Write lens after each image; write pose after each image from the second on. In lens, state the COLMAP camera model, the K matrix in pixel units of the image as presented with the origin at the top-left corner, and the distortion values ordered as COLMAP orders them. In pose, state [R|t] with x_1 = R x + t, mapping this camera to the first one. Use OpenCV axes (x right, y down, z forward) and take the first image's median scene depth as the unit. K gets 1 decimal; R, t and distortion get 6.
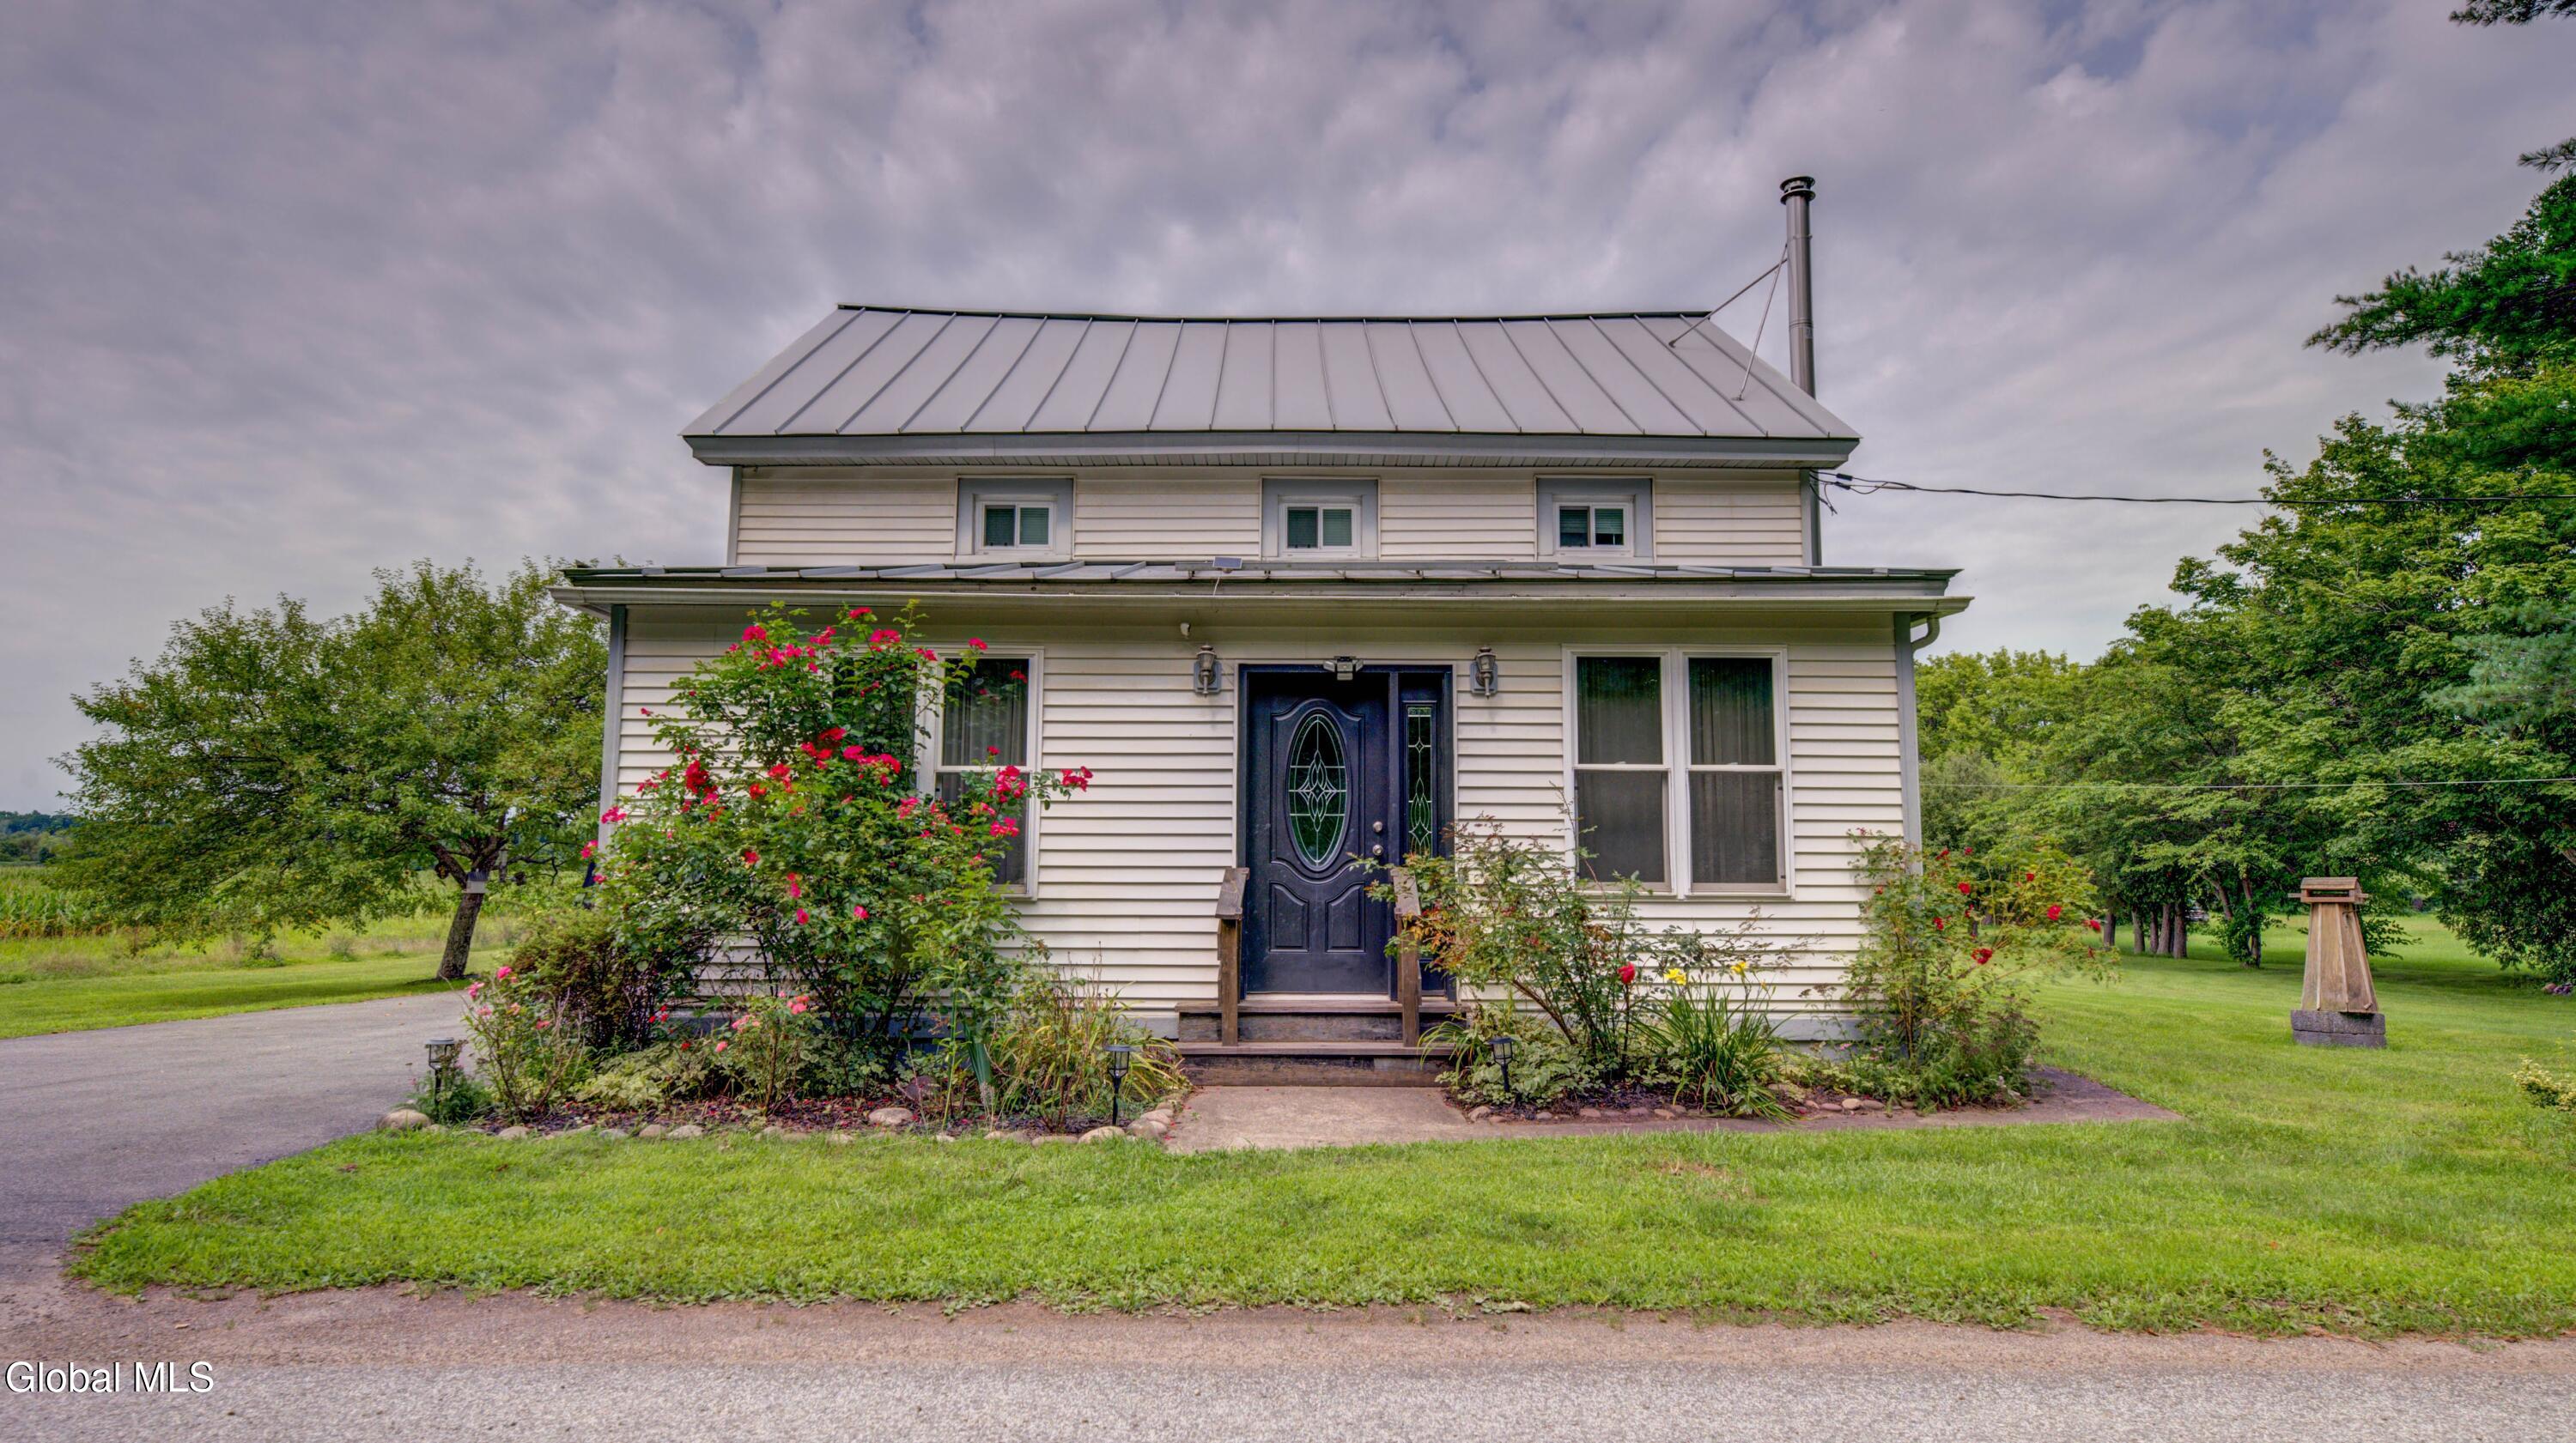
lens RADIAL K [[1575.1, 0, 1288.0], [0, 1575.1, 721.5], [0, 0, 1]] dist [0.012558, -0.000125]
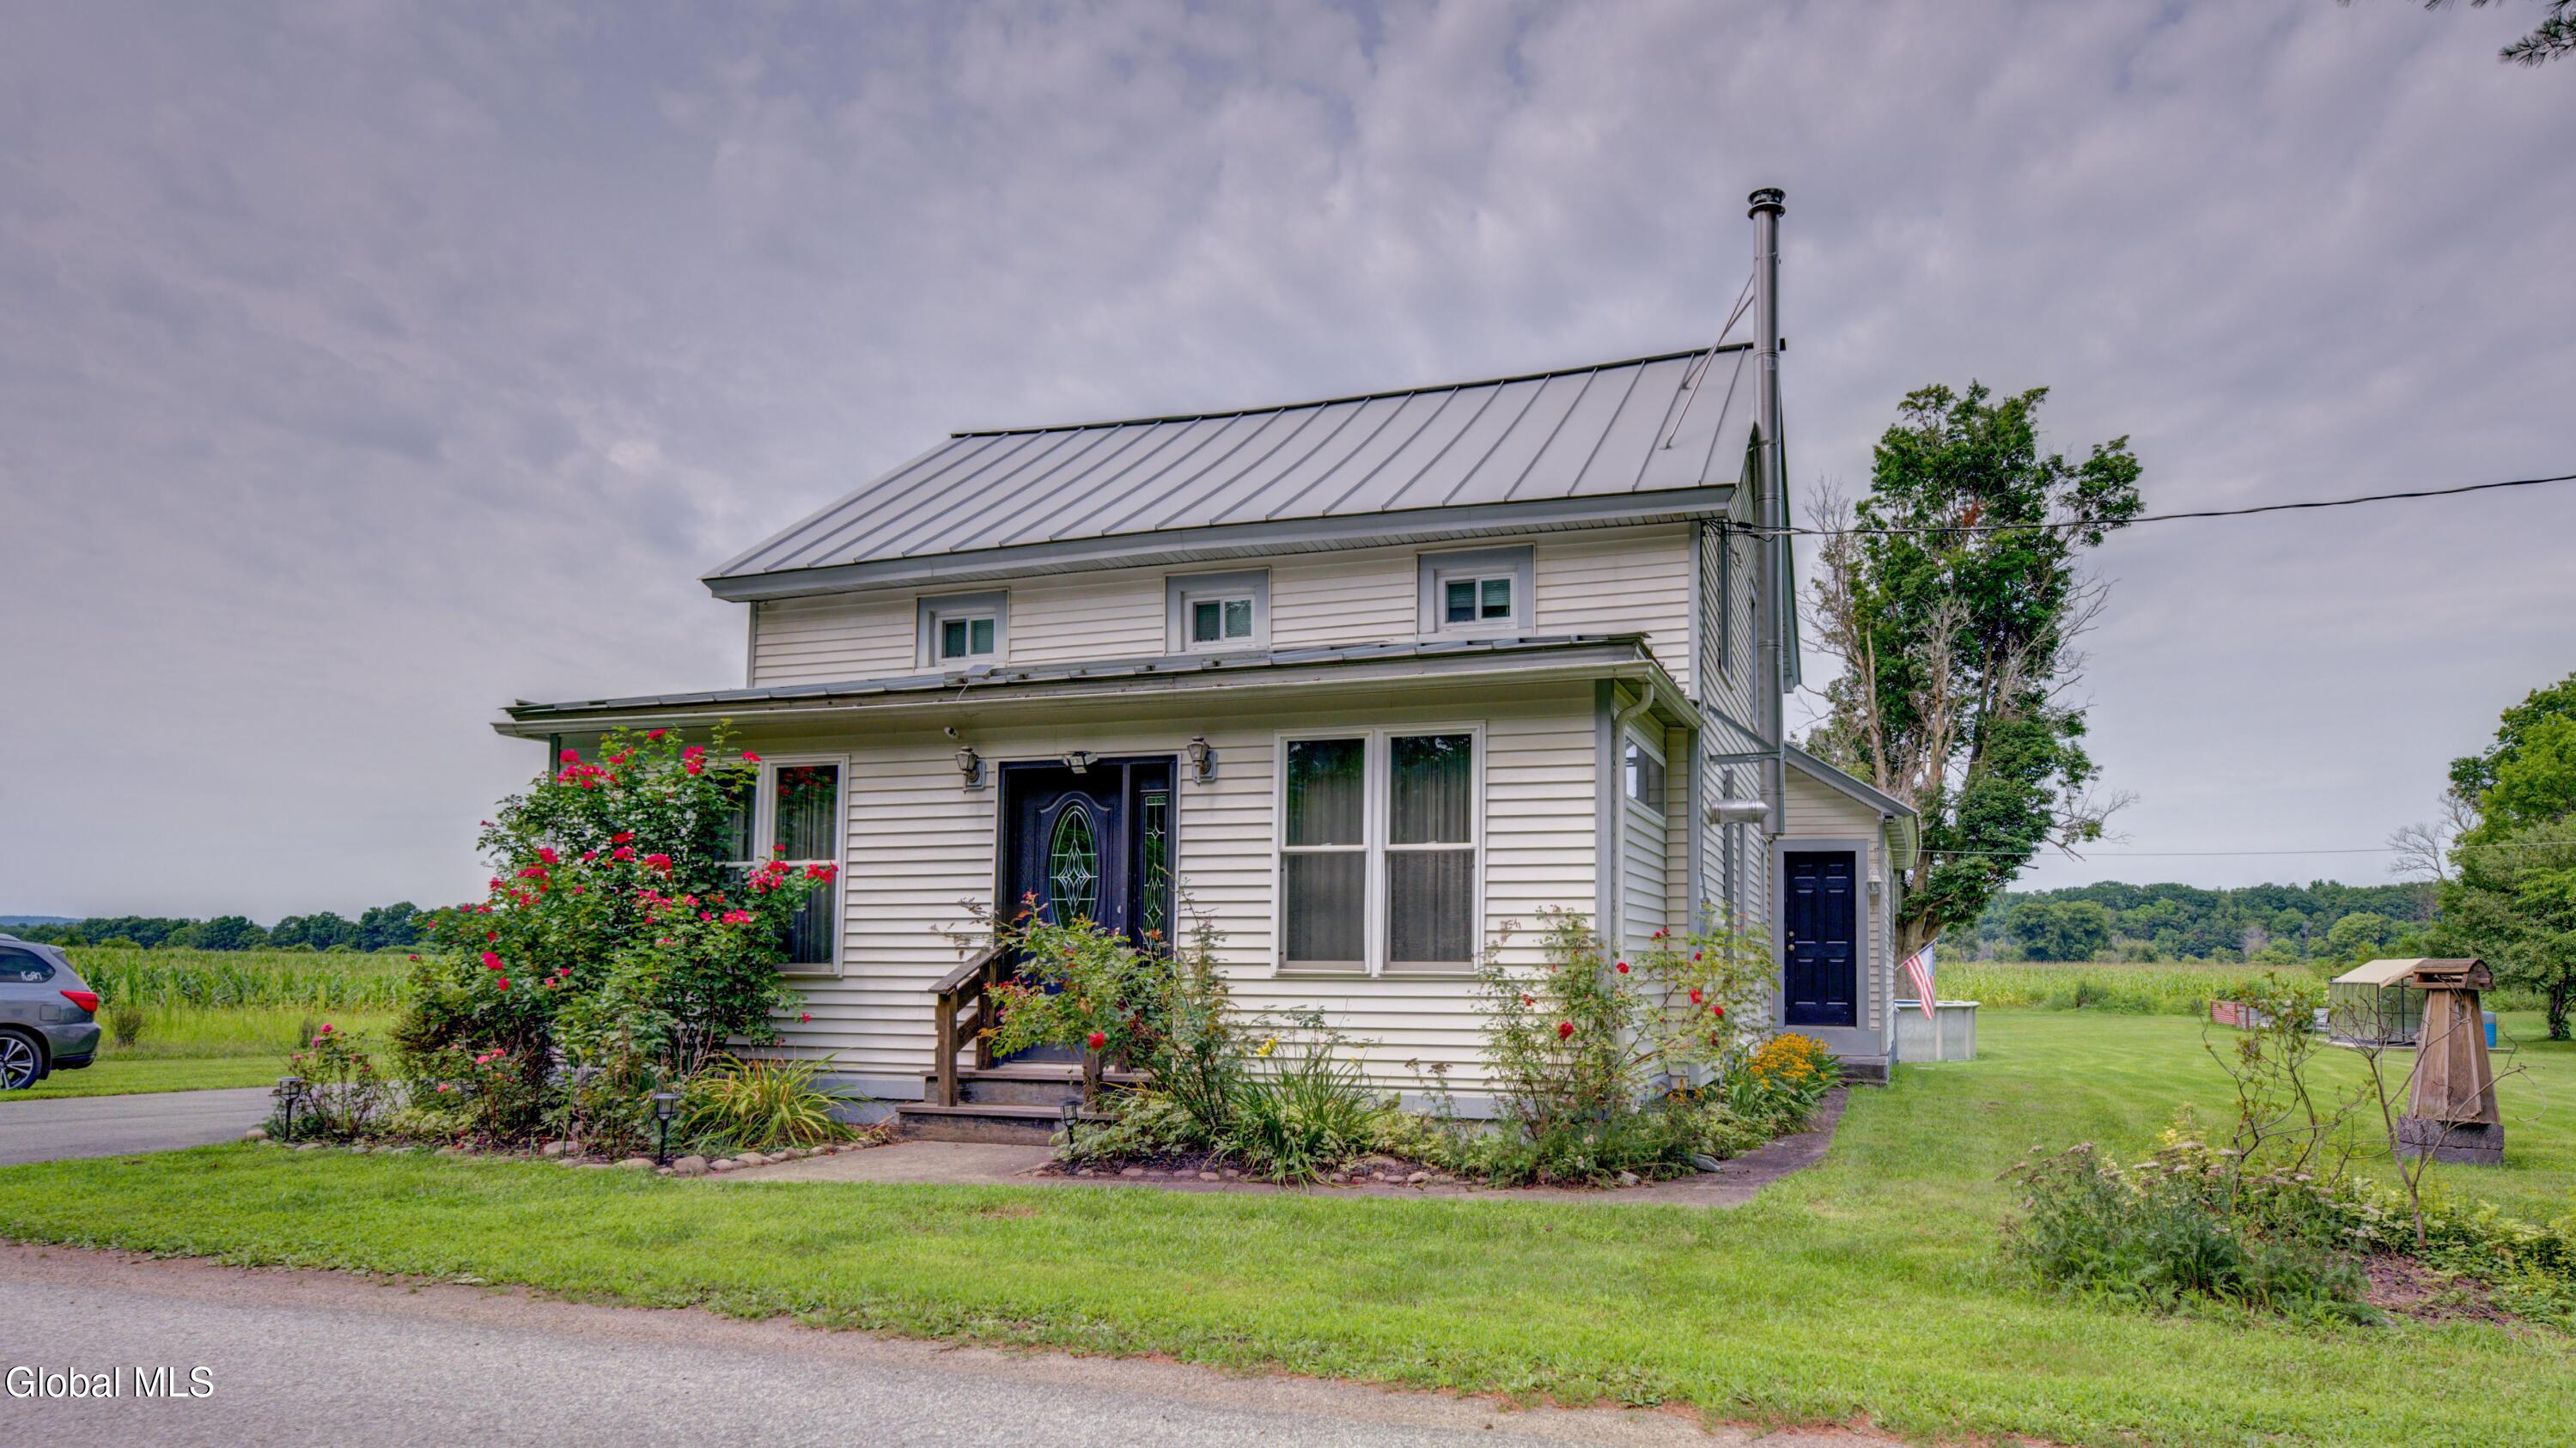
lens RADIAL K [[1669.9, 0, 1368.2], [0, 1669.9, 904.4], [0, 0, 1]] dist [0.003126, -0.000183]
pose [[0.942755, -0.012451, -0.333254, 0.592790], [0.033132, 0.997856, 0.056447, 0.004808], [0.331837, -0.064257, 0.941146, -0.008927]]
